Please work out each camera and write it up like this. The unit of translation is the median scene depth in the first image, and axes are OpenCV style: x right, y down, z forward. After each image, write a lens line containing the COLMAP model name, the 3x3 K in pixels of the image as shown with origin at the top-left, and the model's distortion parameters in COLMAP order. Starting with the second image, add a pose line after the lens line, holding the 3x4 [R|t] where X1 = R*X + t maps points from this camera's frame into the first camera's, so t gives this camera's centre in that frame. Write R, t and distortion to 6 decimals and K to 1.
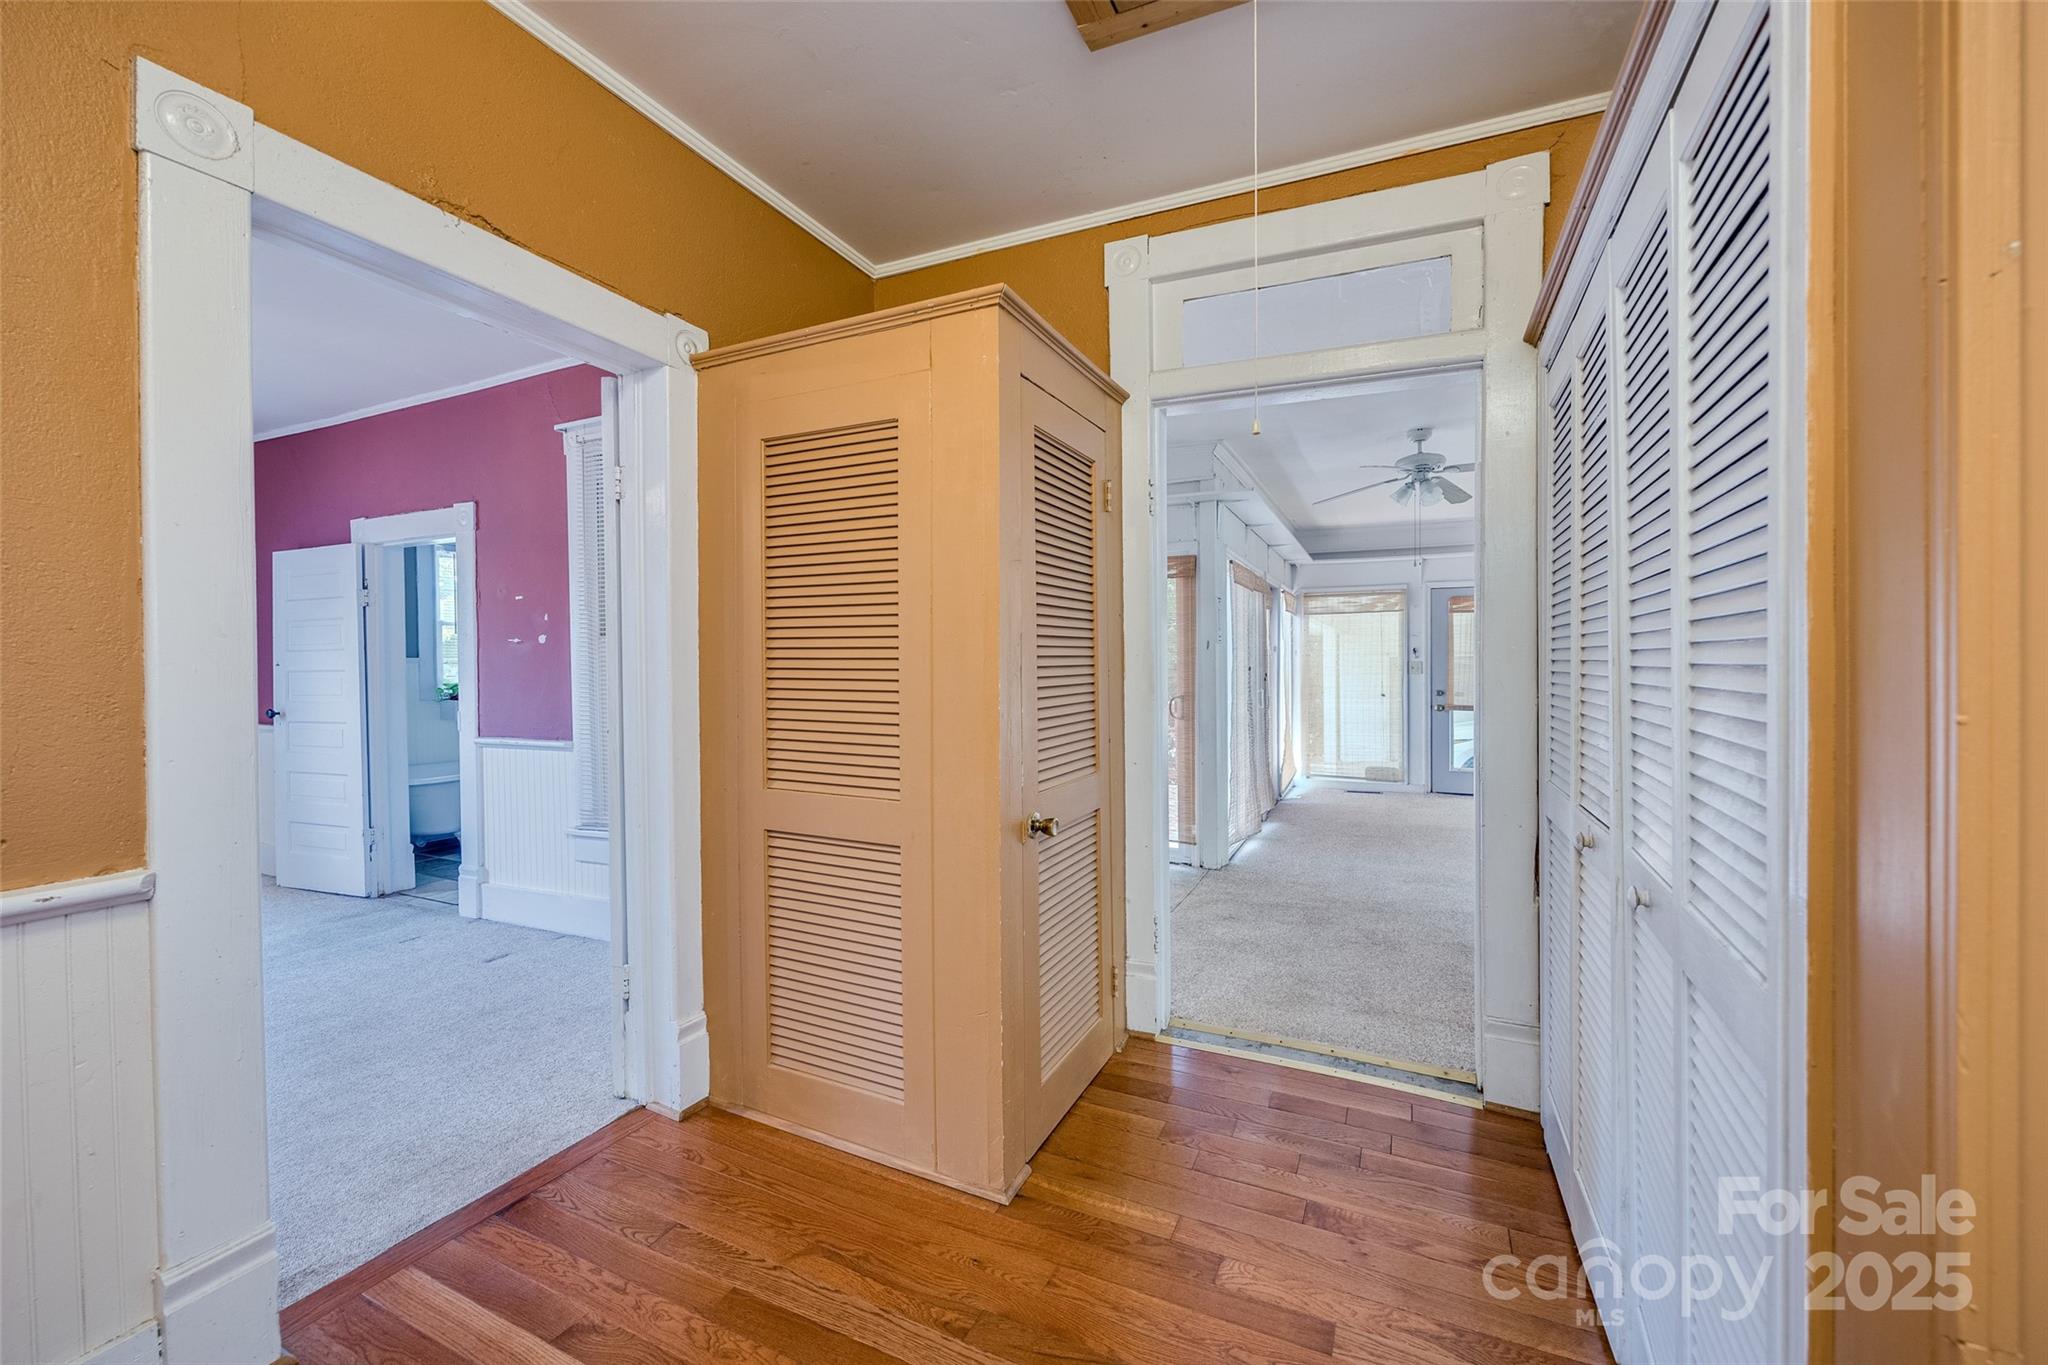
lens RADIAL K [[818.2, 0, 1032.0], [0, 818.2, 676.9], [0, 0, 1]] dist [0.016590, 0.000083]
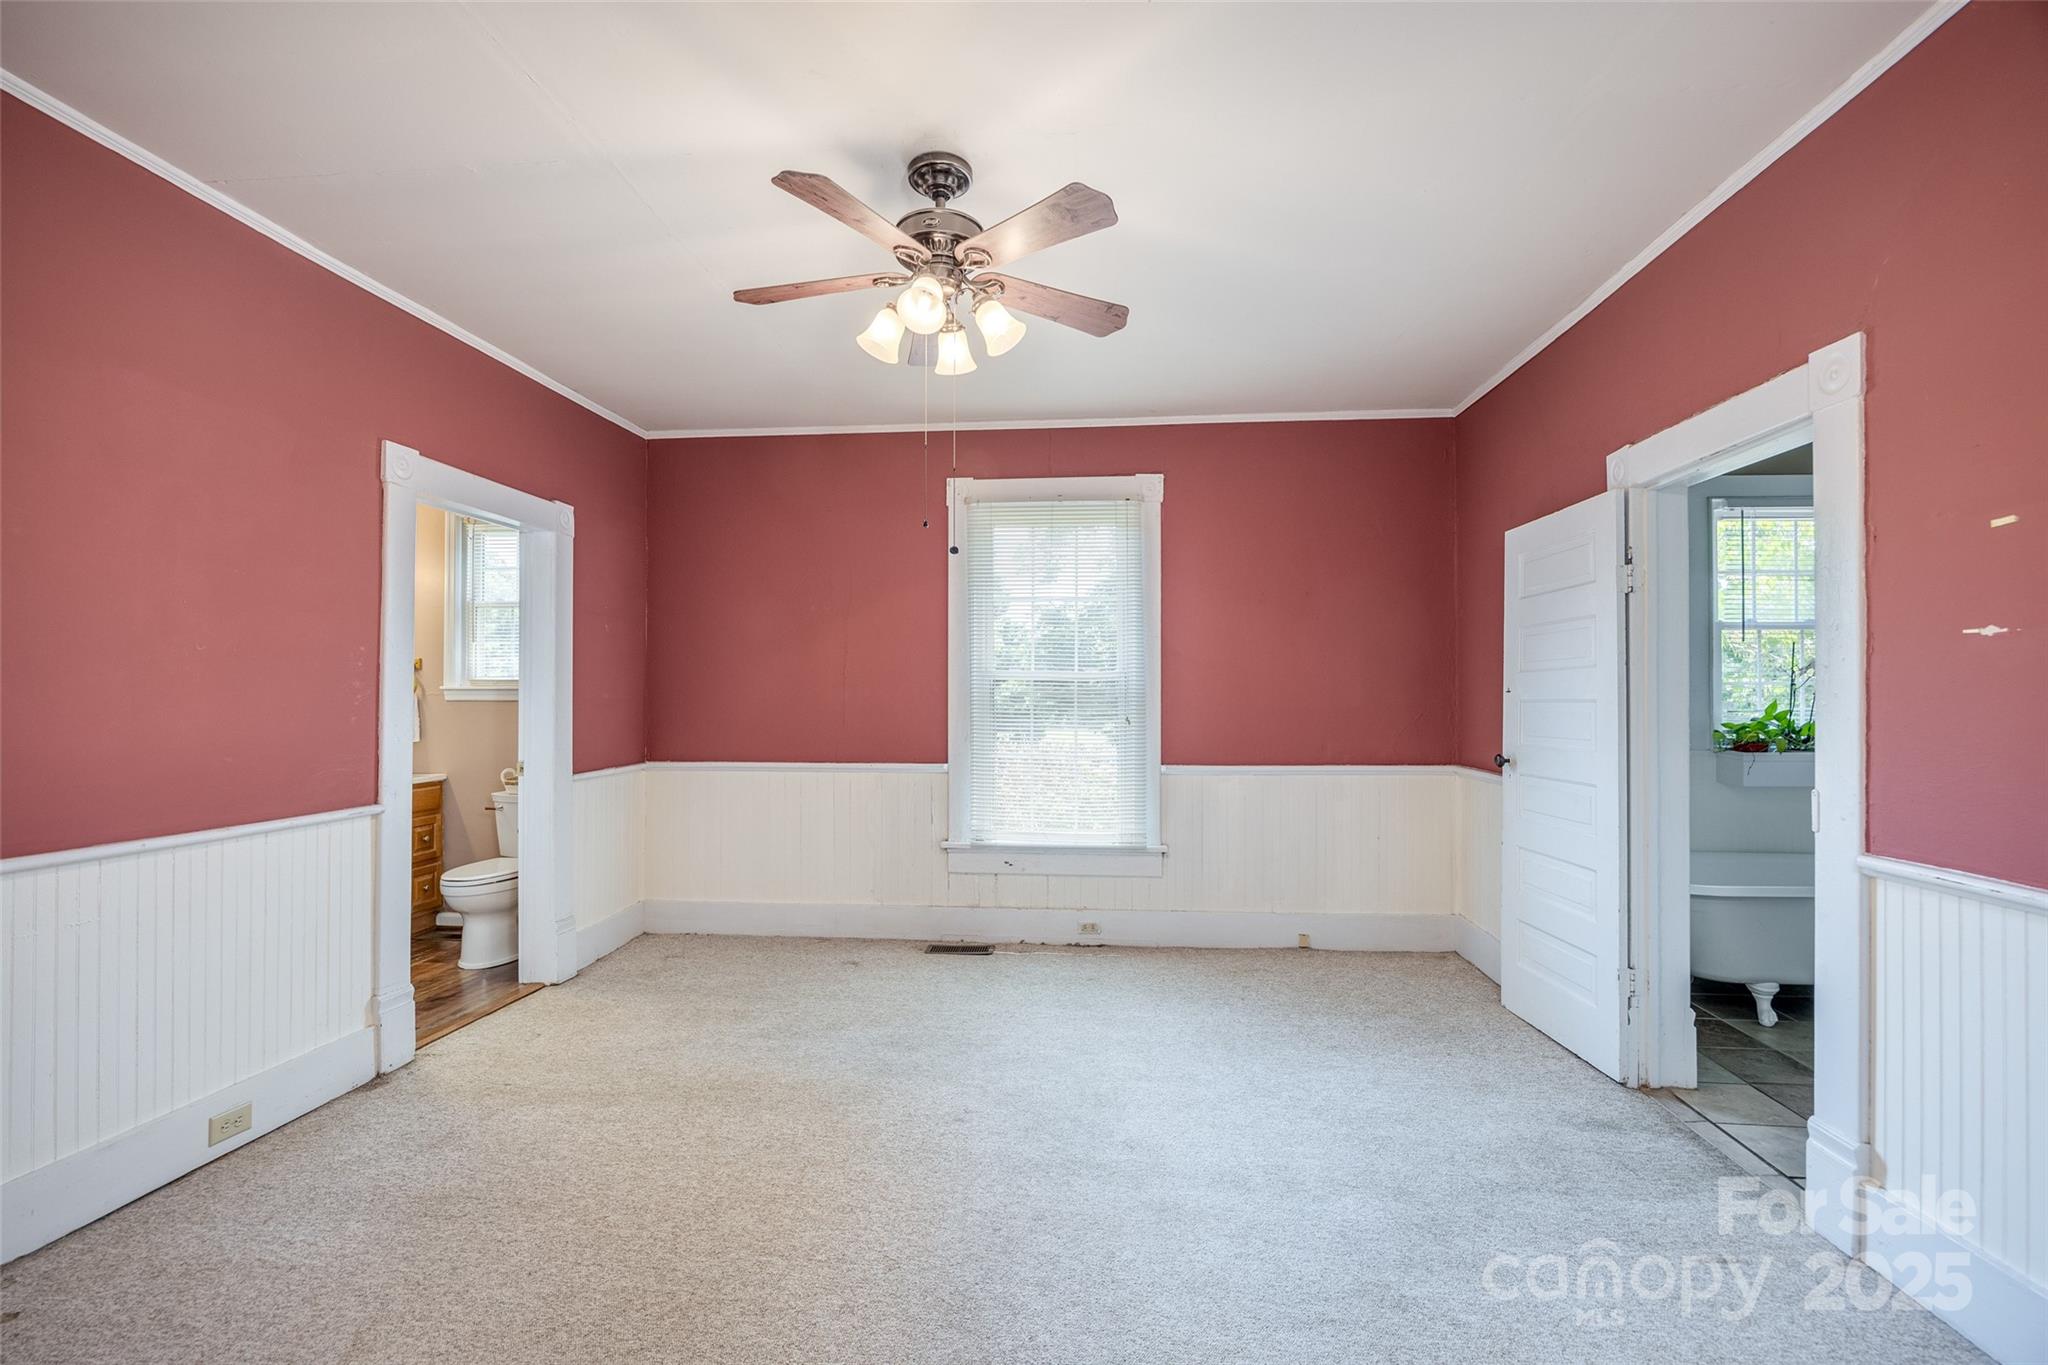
lens RADIAL K [[910.9, 0, 1023.8], [0, 910.9, 693.7], [0, 0, 1]] dist [-0.018596, -0.000271]
pose [[0.338009, 0.003795, -0.941135, -0.342641], [-0.017665, 0.999841, -0.002313, -0.004390], [0.940977, 0.017407, 0.338023, 0.374997]]
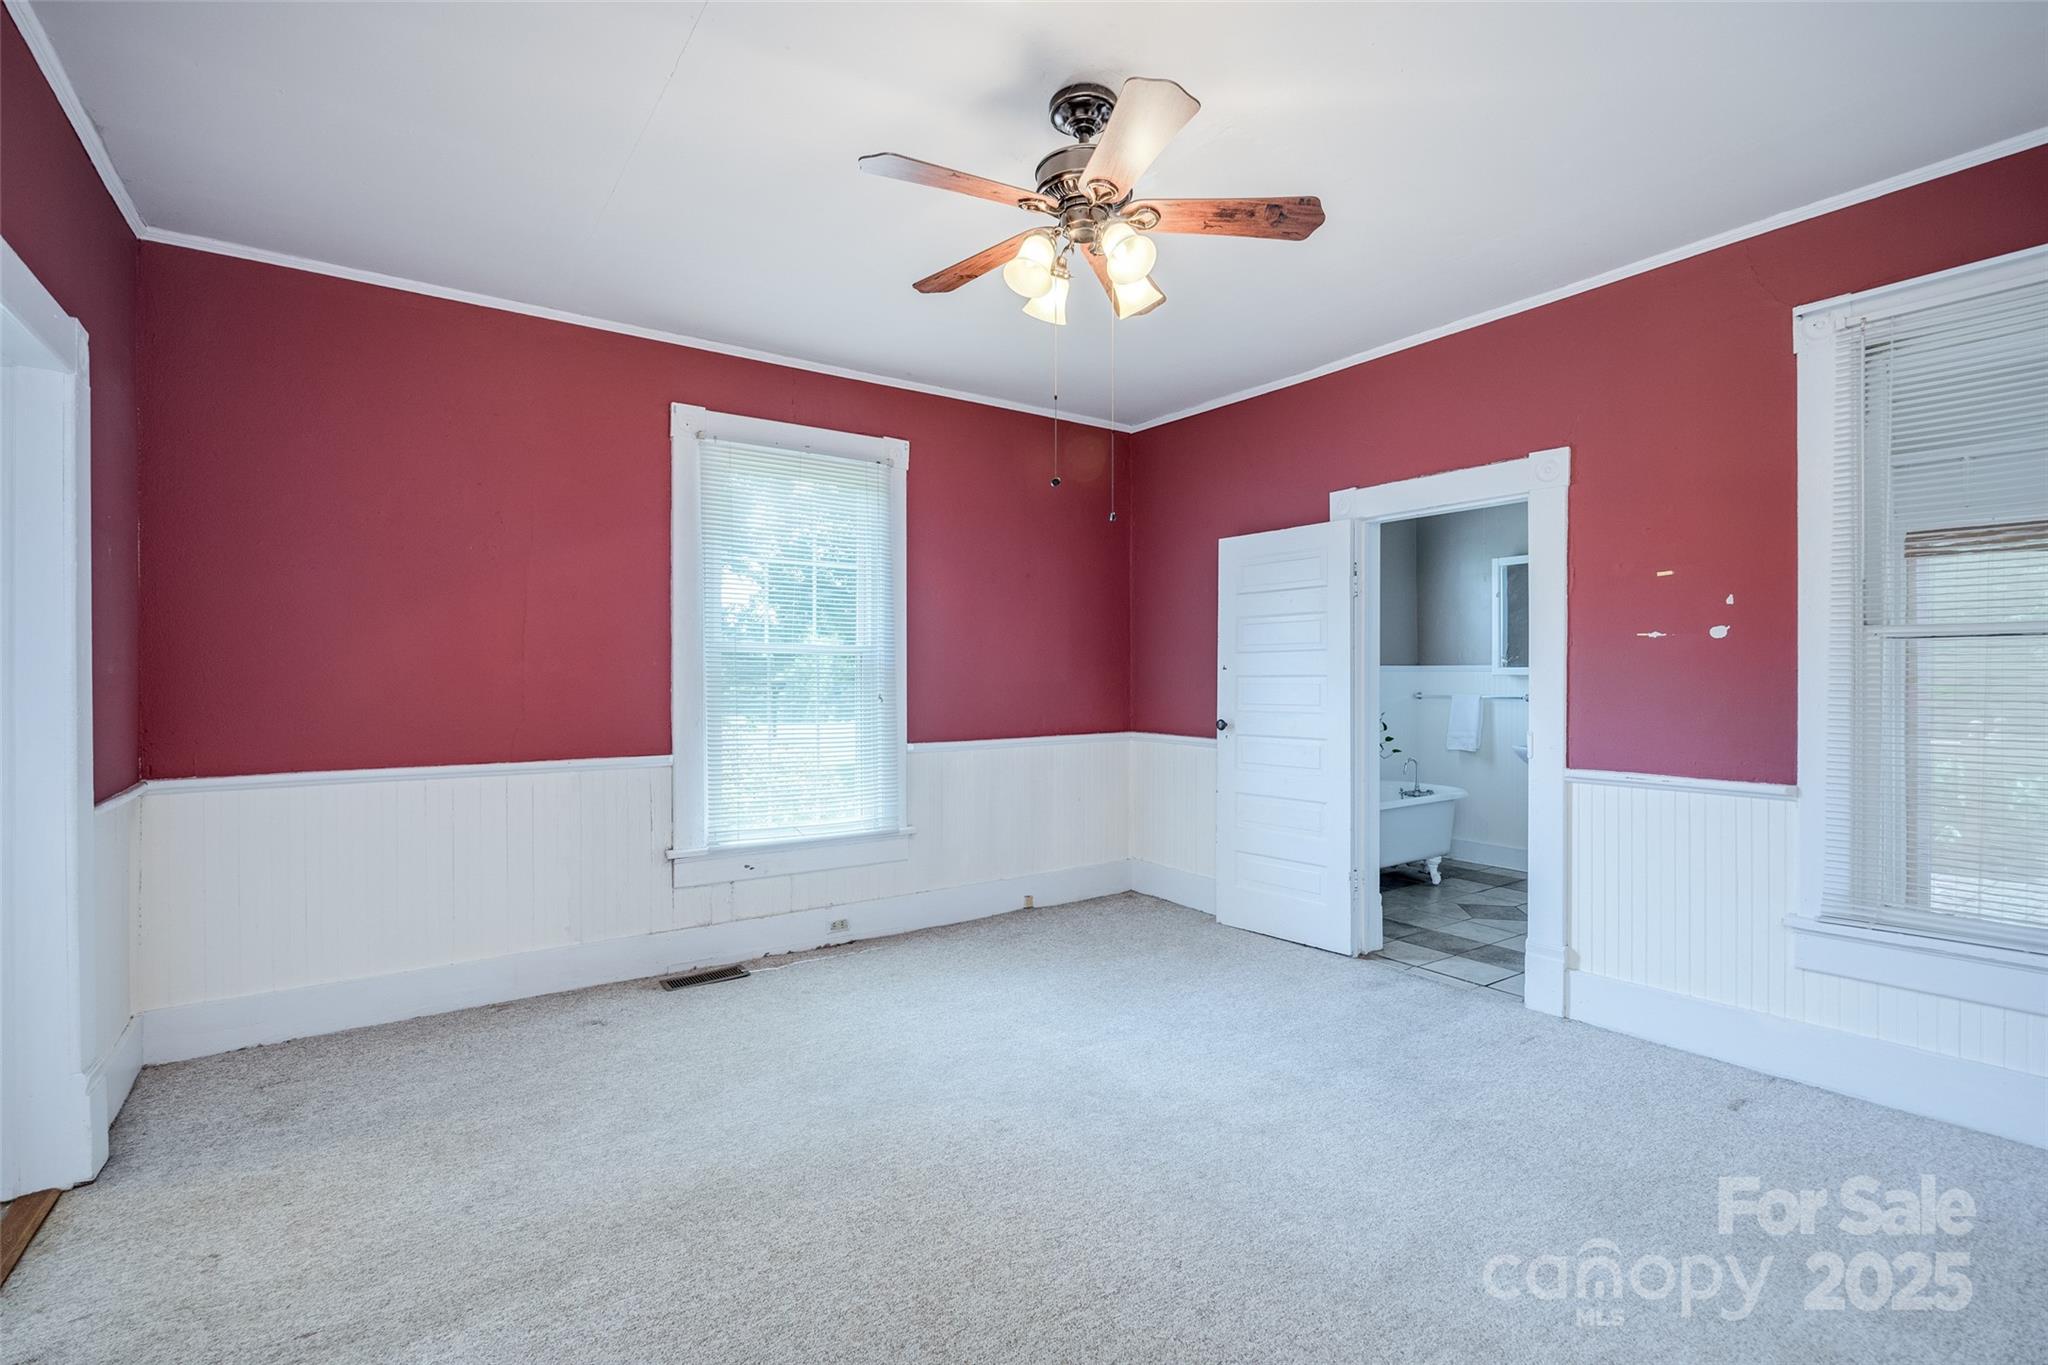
lens RADIAL K [[946.6, 0, 1038.7], [0, 946.6, 684.2], [0, 0, 1]] dist [-0.012630, 0.001514]
pose [[0.877448, 0.011745, -0.479528, -0.633347], [-0.014169, 0.999899, -0.001437, 0.005527], [0.479463, 0.008055, 0.877525, 0.040199]]
